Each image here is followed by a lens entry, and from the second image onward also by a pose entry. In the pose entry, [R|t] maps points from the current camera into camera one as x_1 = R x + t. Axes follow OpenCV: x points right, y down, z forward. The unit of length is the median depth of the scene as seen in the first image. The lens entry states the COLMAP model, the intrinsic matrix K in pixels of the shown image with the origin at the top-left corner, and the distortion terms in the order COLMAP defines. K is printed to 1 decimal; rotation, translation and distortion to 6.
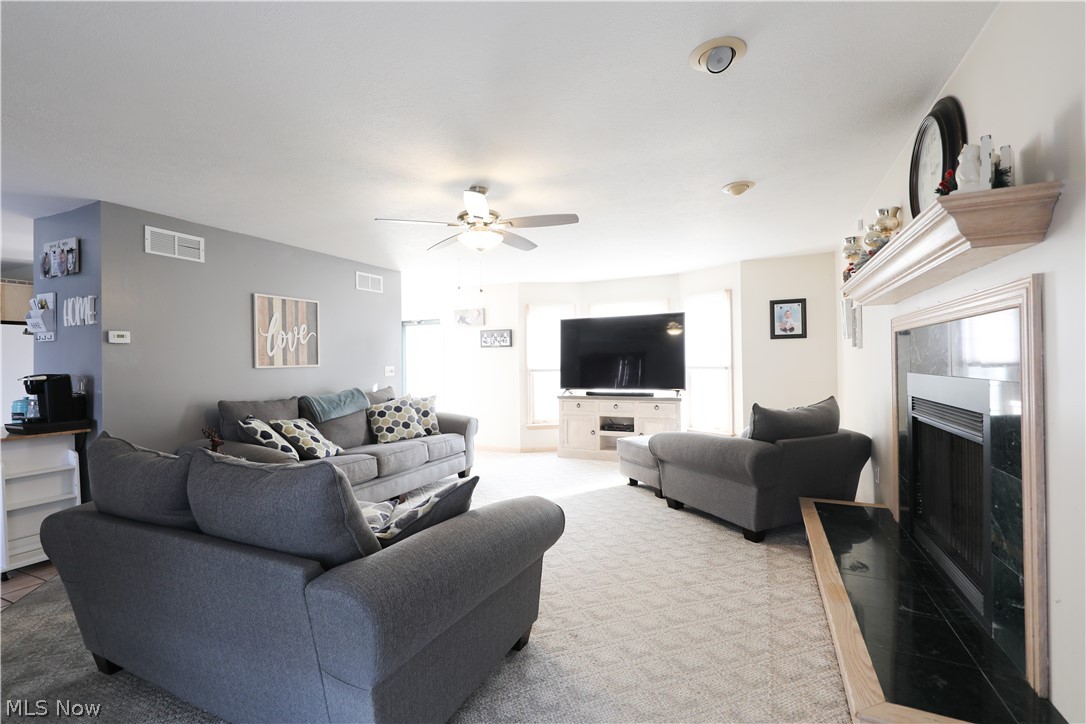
lens RADIAL K [[474.9, 0, 543.6], [0, 474.9, 360.5], [0, 0, 1]] dist [0.007082, -0.000564]
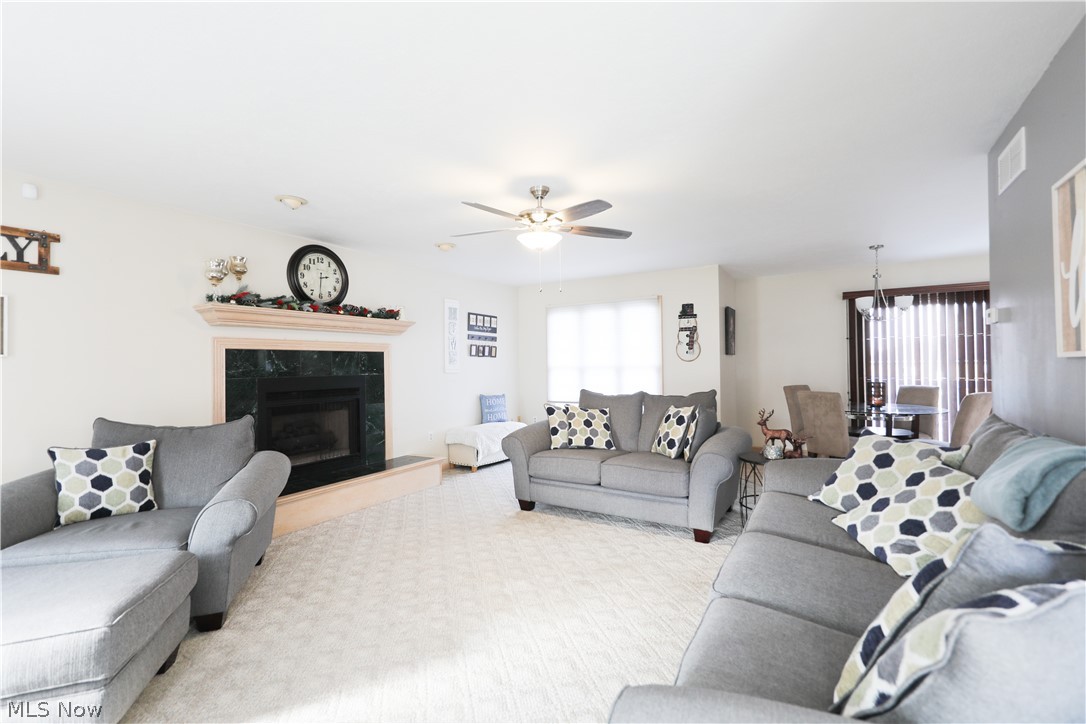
lens RADIAL K [[474.9, 0, 546.8], [0, 474.9, 362.0], [0, 0, 1]] dist [0.007082, -0.000564]
pose [[-0.993452, 0.029152, 0.110472, -0.165626], [0.027964, 0.999533, -0.012287, 0.009476], [-0.110779, -0.009117, -0.993803, 1.311583]]
